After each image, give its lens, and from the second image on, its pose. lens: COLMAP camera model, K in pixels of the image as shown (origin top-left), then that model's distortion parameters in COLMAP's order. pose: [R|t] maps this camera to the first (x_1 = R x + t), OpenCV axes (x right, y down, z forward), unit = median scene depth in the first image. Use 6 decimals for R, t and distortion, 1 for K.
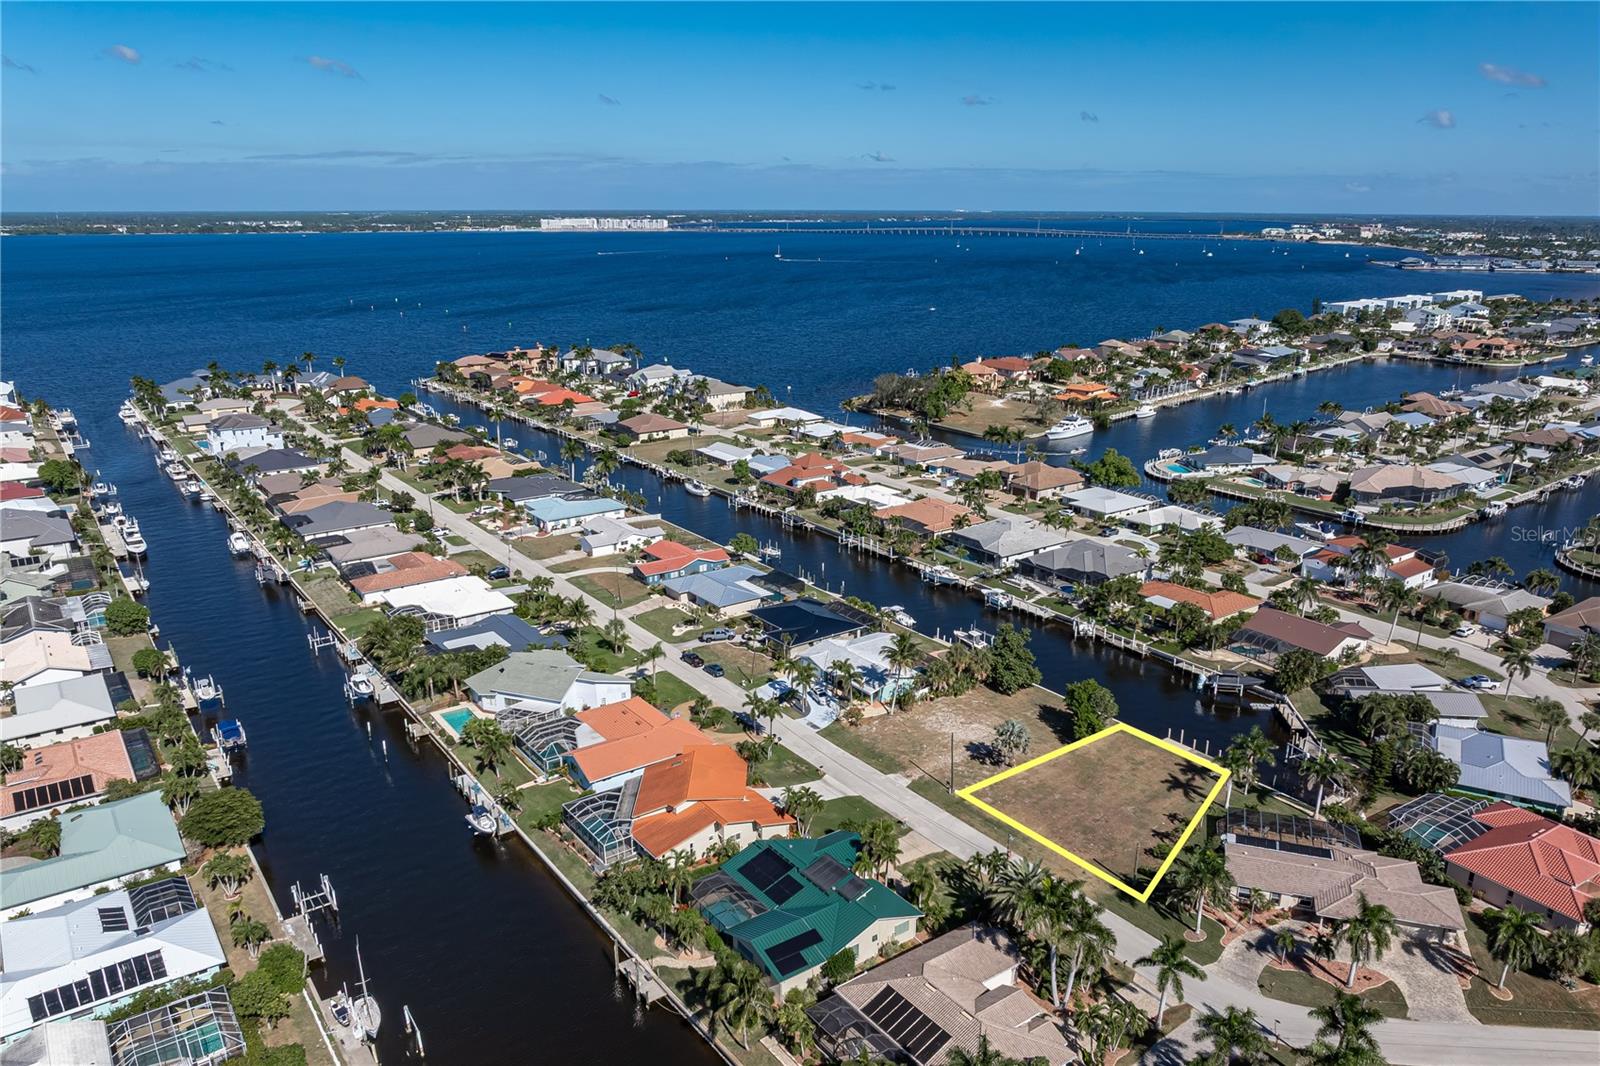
lens RADIAL K [[1137.9, 0, 800.1], [0, 1137.9, 539.1], [0, 0, 1]] dist [-0.025485, 0.011120]
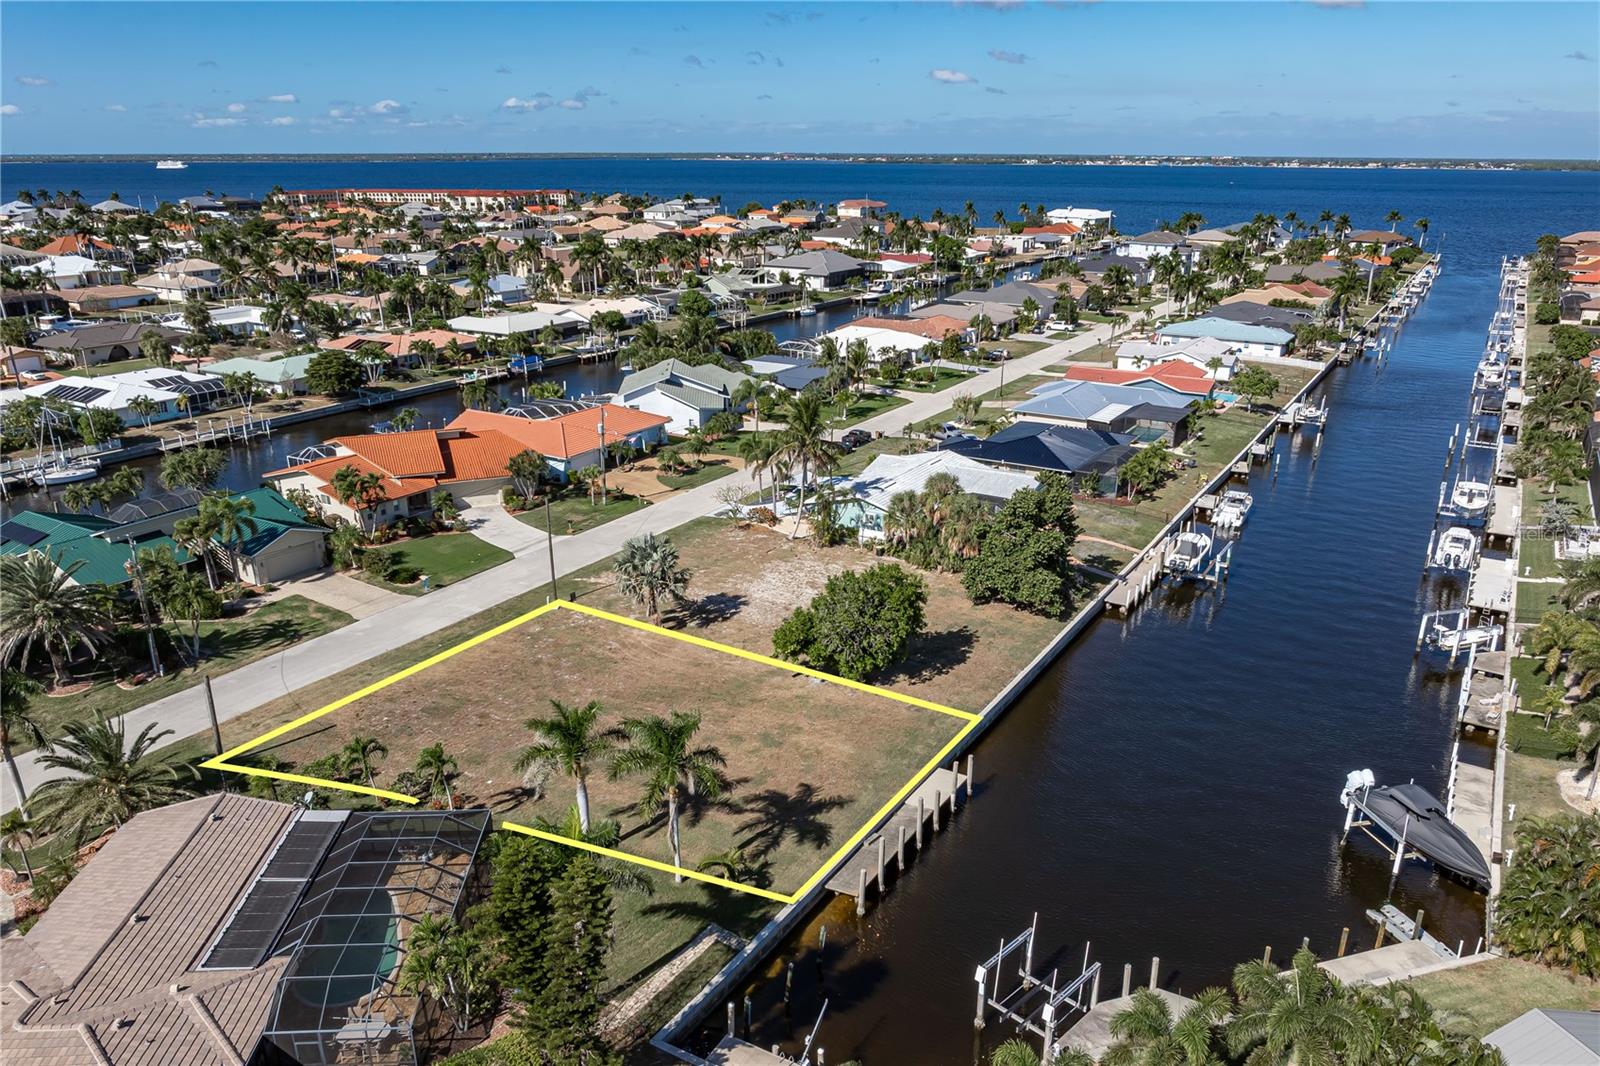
lens RADIAL K [[1142.4, 0, 806.7], [0, 1142.4, 535.6], [0, 0, 1]] dist [-0.036444, 0.026601]
pose [[0.391258, 0.294830, -0.871775, 0.427695], [-0.261790, 0.943813, 0.201700, 0.021840], [0.882260, 0.149305, 0.446458, 0.526098]]
